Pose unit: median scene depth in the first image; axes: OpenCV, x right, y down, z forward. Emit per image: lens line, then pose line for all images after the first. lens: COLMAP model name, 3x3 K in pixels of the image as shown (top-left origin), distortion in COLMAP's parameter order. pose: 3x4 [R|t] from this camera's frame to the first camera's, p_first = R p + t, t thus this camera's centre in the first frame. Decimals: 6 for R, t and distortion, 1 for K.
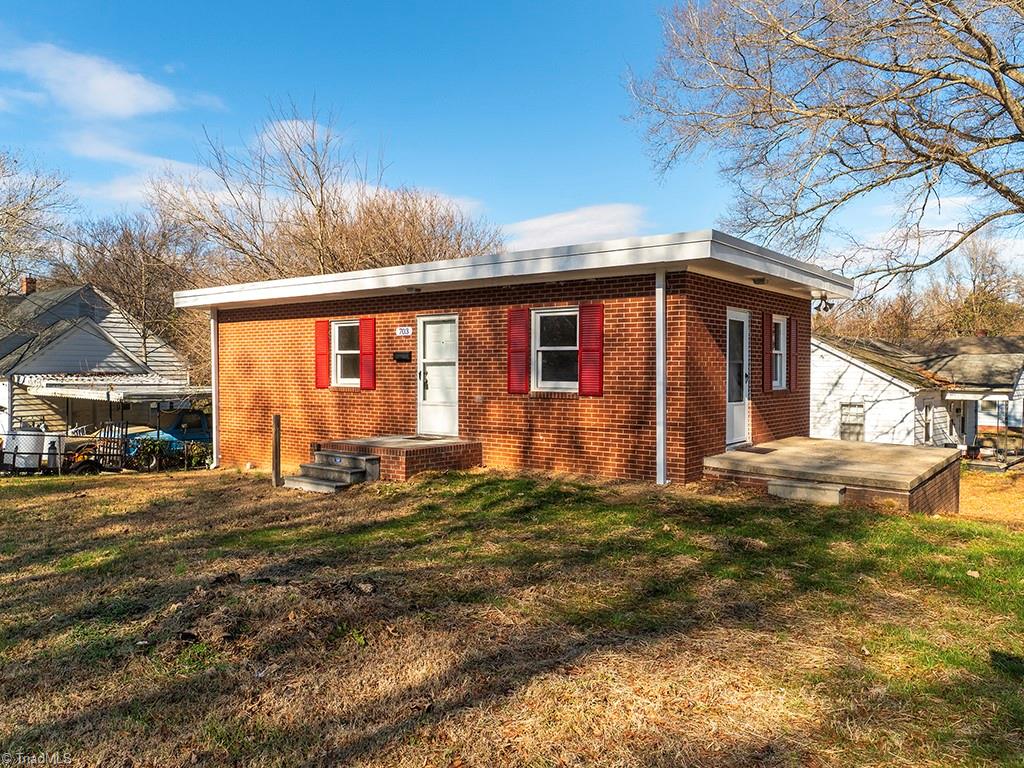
lens RADIAL K [[736.0, 0, 512.5], [0, 736.0, 380.8], [0, 0, 1]] dist [0.003297, 0.002318]
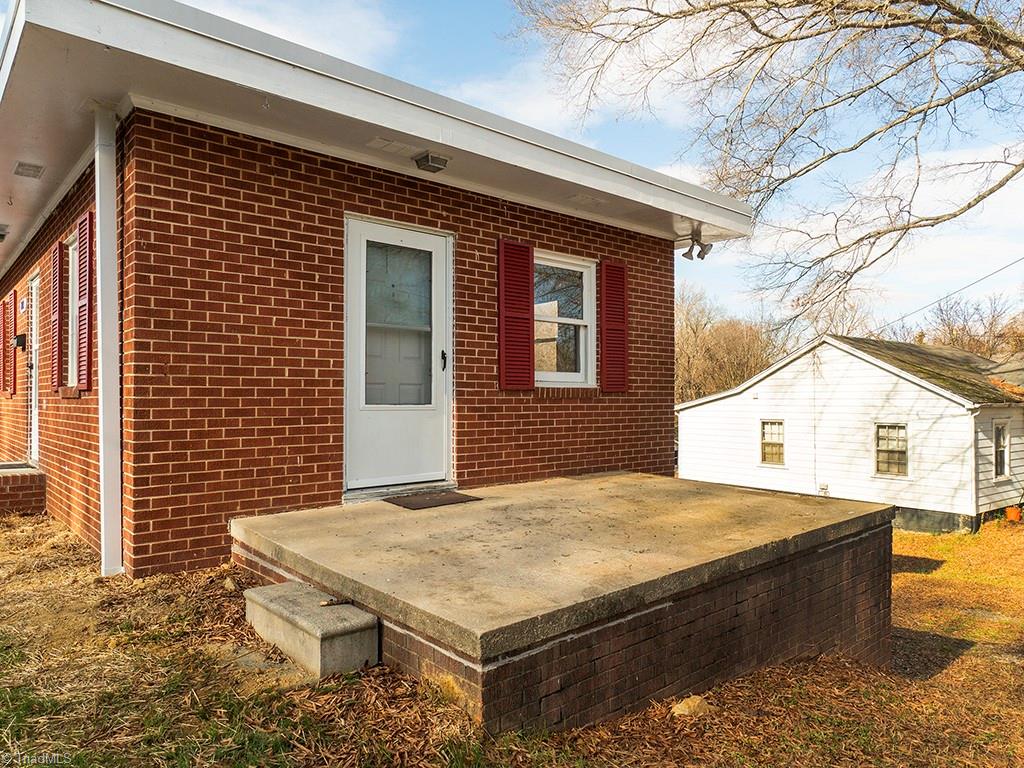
lens RADIAL K [[686.3, 0, 508.5], [0, 686.3, 387.8], [0, 0, 1]] dist [-0.005853, -0.003199]
pose [[0.984113, -0.005711, -0.177449, 0.372101], [0.000637, 0.999590, -0.028637, 0.024975], [0.177540, 0.028069, 0.983713, 0.437319]]
